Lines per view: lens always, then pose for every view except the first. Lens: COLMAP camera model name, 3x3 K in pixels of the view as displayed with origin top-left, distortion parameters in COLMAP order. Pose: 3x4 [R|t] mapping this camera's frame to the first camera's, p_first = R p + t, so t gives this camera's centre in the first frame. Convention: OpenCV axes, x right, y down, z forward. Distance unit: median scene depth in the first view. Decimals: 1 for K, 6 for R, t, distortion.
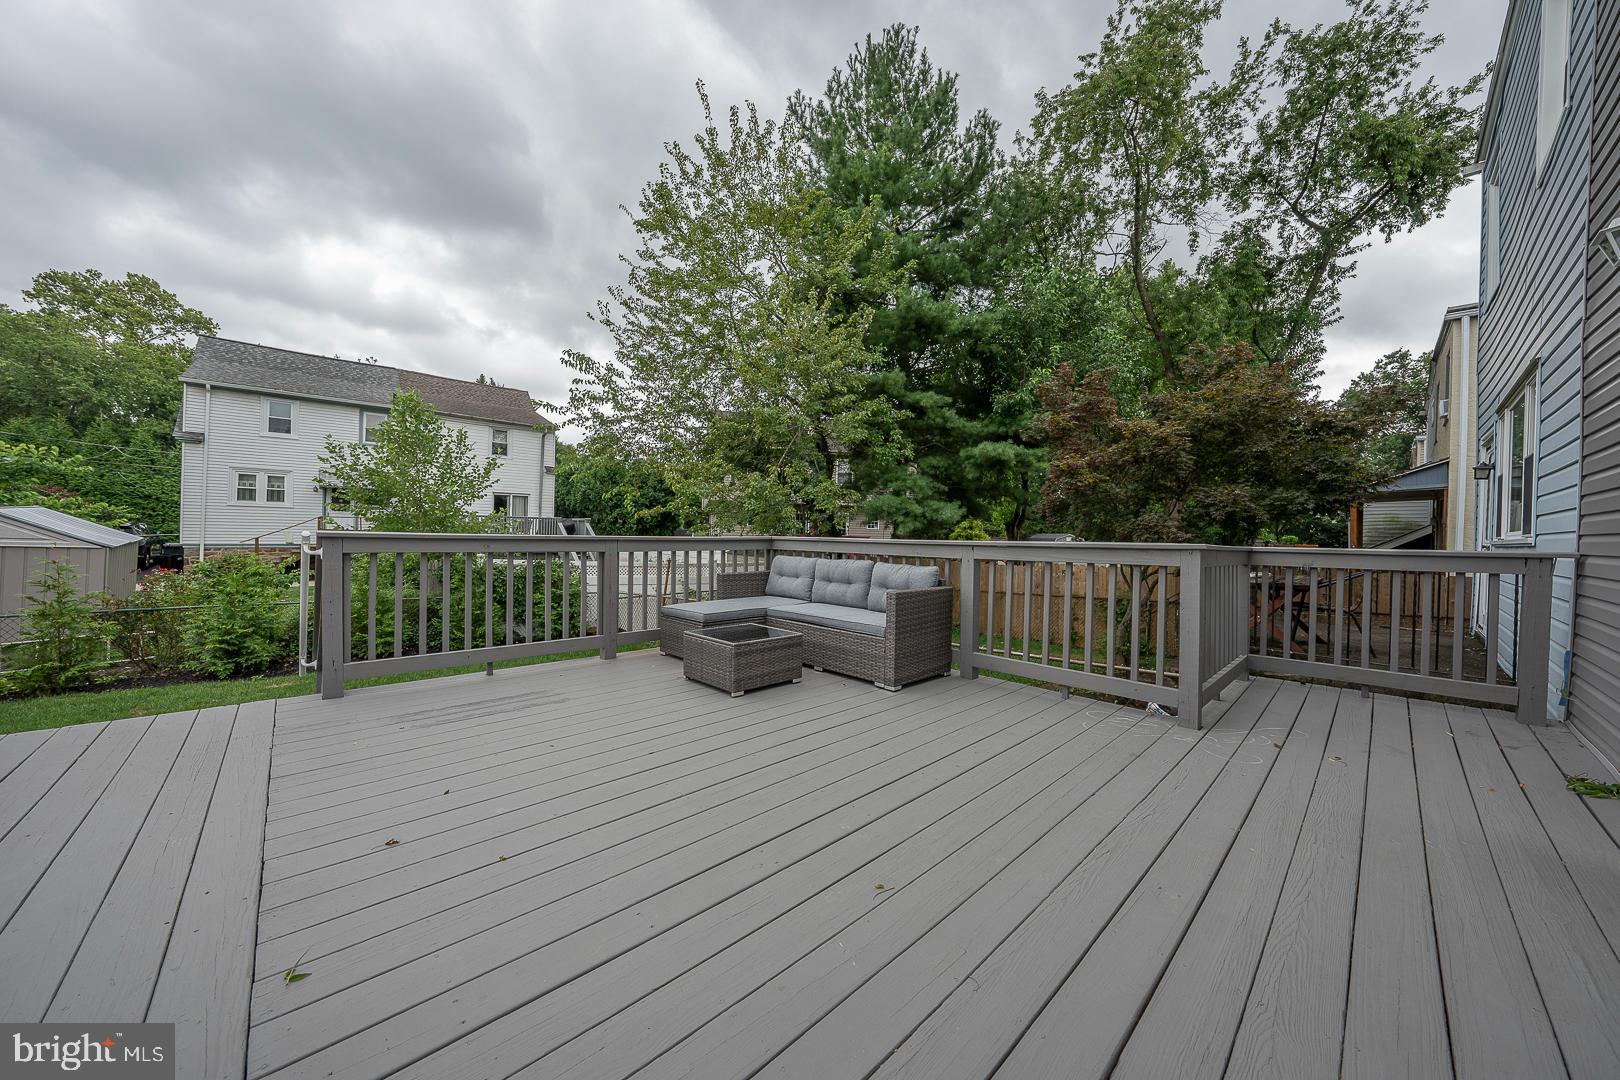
lens RADIAL K [[557.6, 0, 808.4], [0, 557.6, 539.8], [0, 0, 1]] dist [-0.015619, 0.001356]
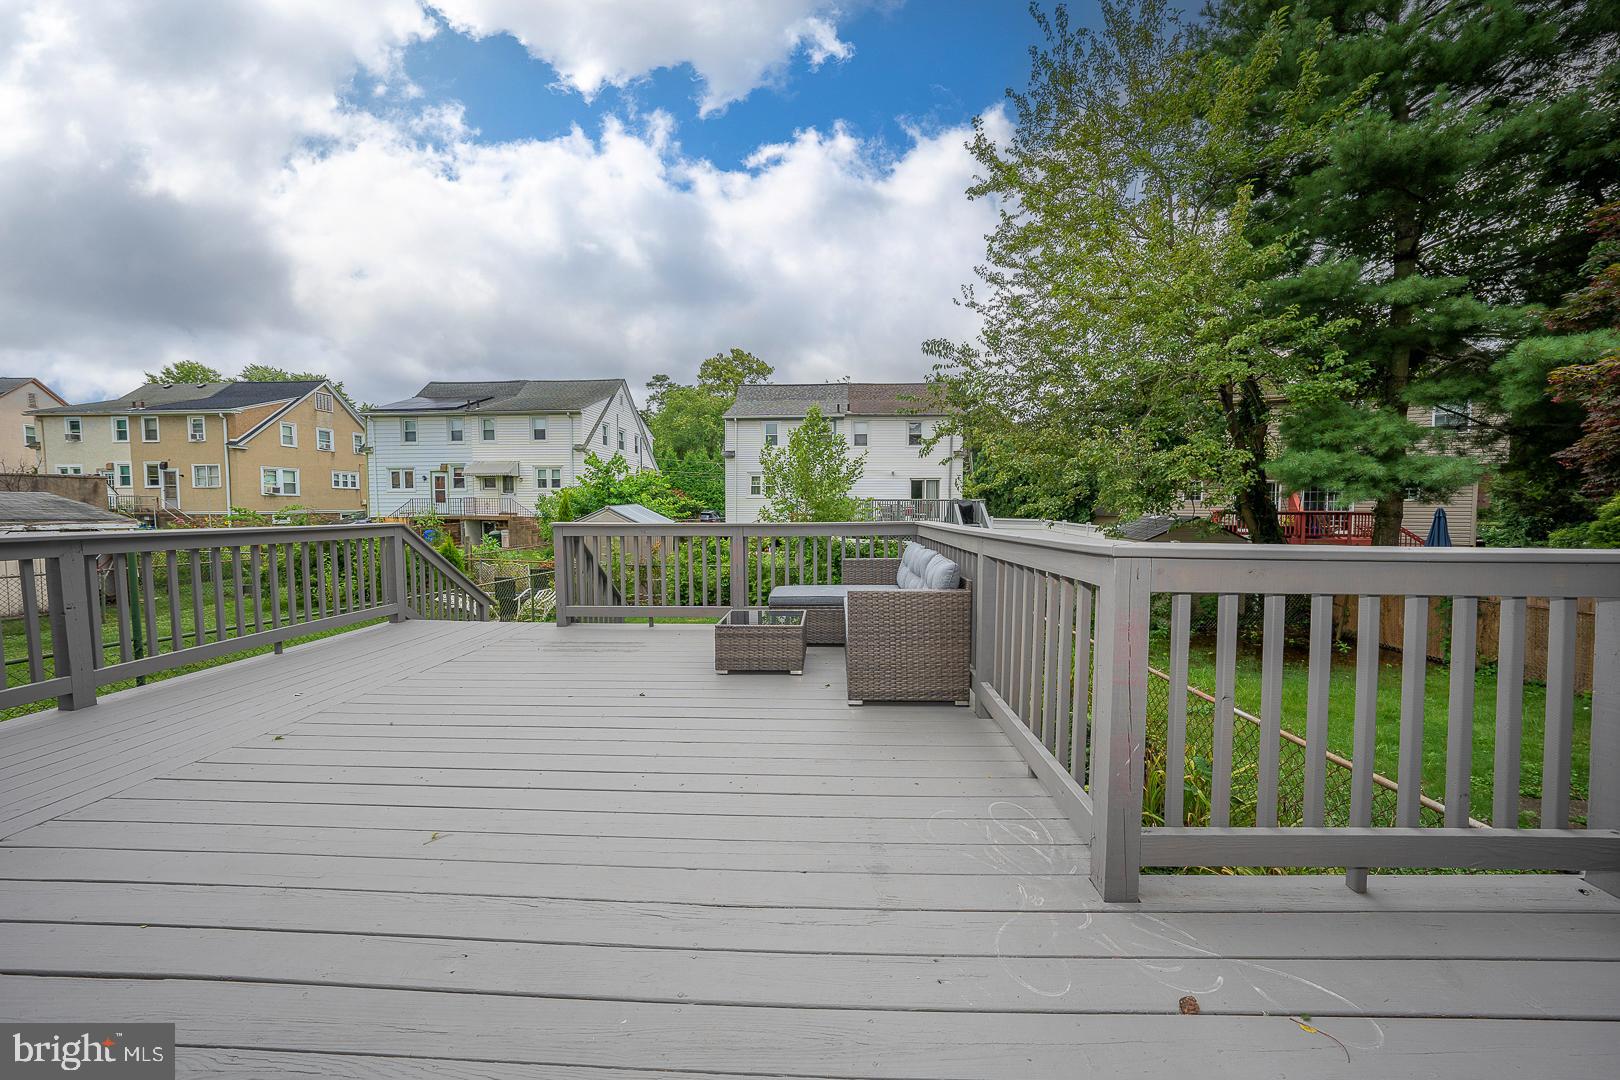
lens RADIAL K [[557.6, 0, 815.9], [0, 557.6, 536.3], [0, 0, 1]] dist [-0.015619, 0.001356]
pose [[0.691932, 0.015945, -0.721787, 0.204868], [0.008952, 0.999490, 0.030661, -0.004606], [0.721907, -0.027676, 0.691436, 0.103436]]
